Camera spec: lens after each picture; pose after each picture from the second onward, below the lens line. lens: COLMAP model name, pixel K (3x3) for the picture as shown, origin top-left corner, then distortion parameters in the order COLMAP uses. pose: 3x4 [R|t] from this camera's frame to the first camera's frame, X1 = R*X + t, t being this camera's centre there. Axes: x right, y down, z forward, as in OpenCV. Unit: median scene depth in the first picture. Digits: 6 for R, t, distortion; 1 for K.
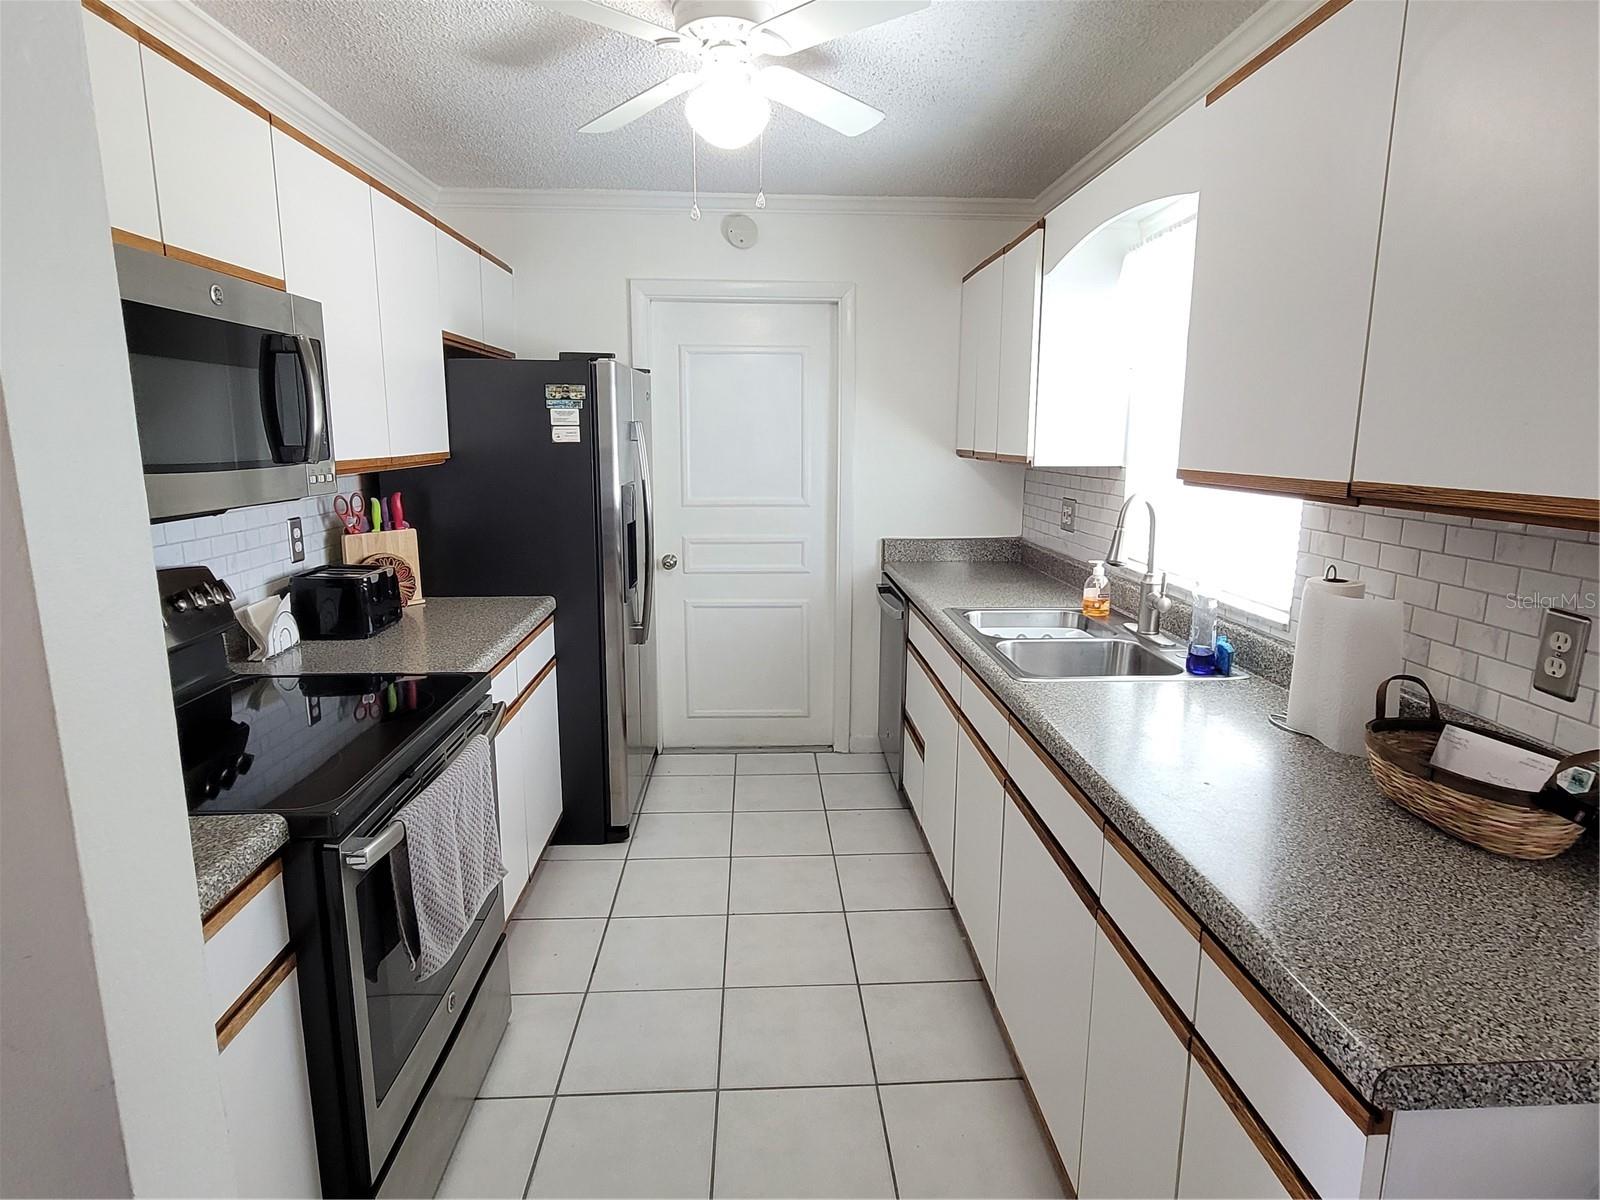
lens RADIAL K [[939.6, 0, 808.7], [0, 939.6, 595.4], [0, 0, 1]] dist [-0.003711, -0.000770]
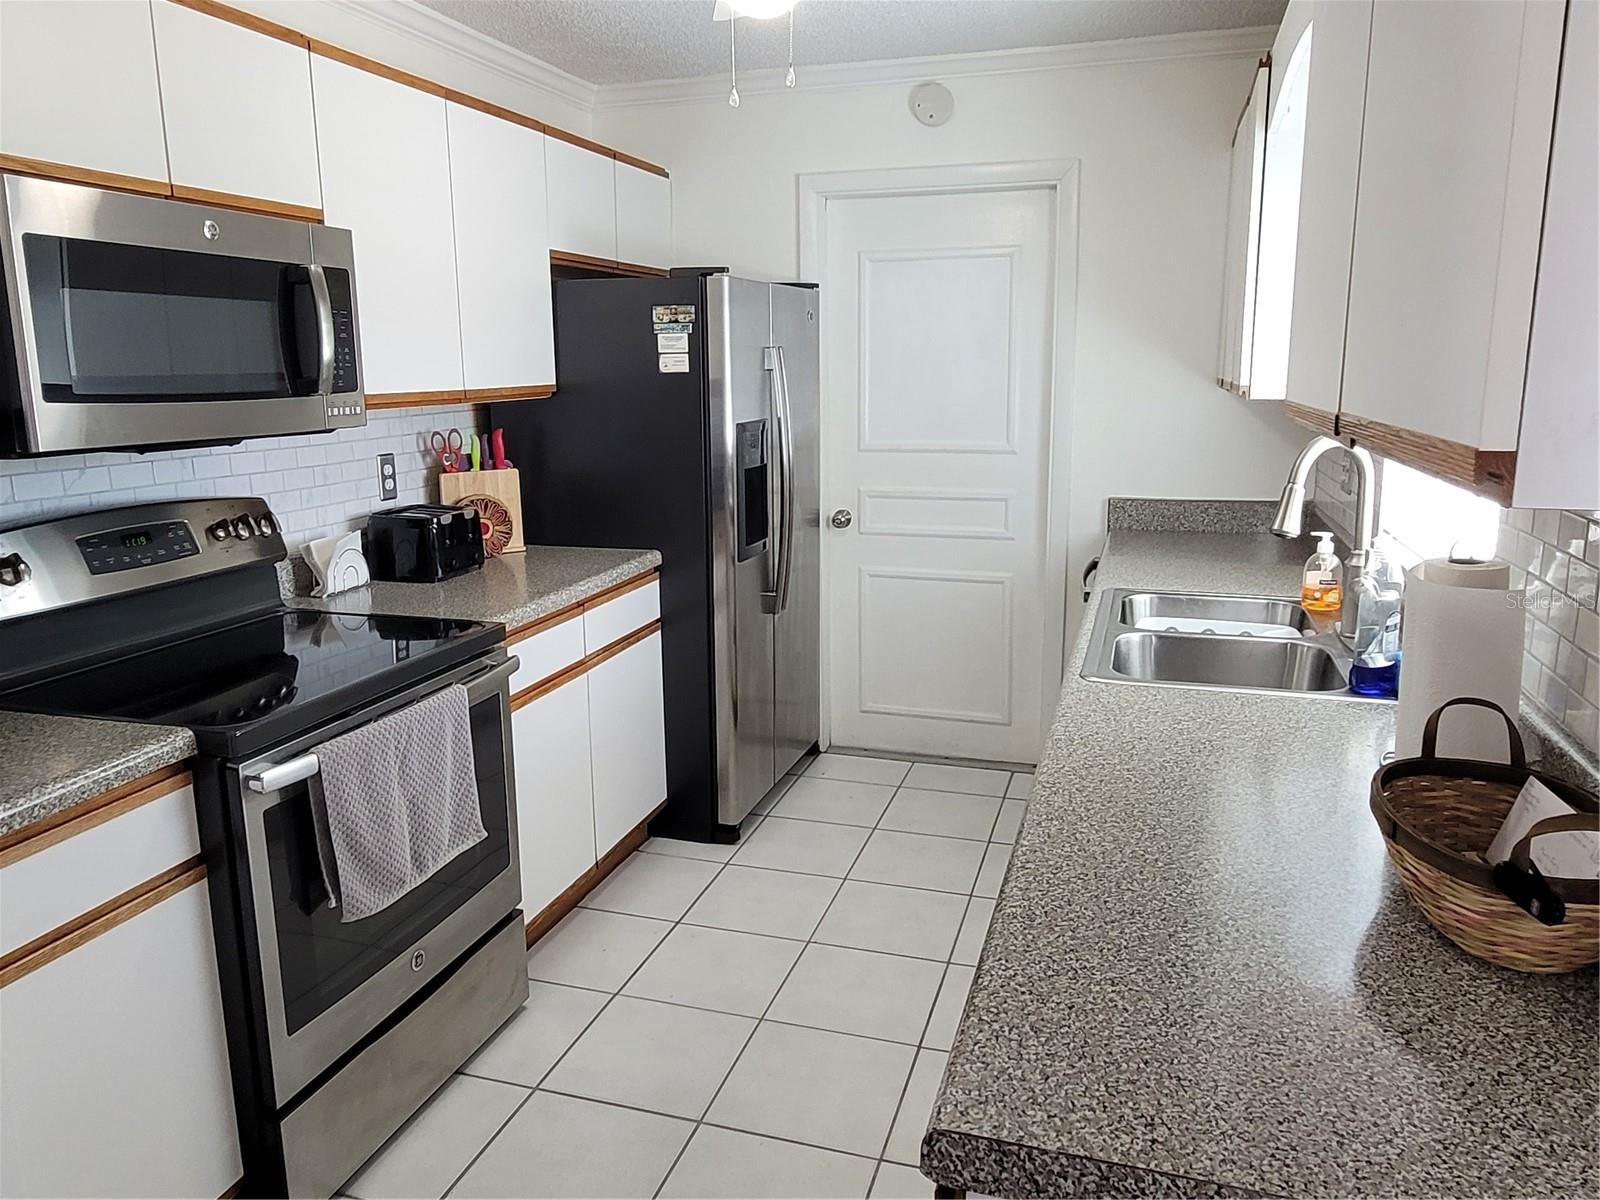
lens RADIAL K [[1230.5, 0, 800.0], [0, 1230.5, 600.0], [0, 0, 1]] dist [-0.007787, -0.001990]
pose [[0.925745, 0.058893, -0.373533, 0.291613], [-0.051813, 0.998236, 0.028977, 0.007410], [0.374581, -0.007471, 0.927164, -0.008086]]
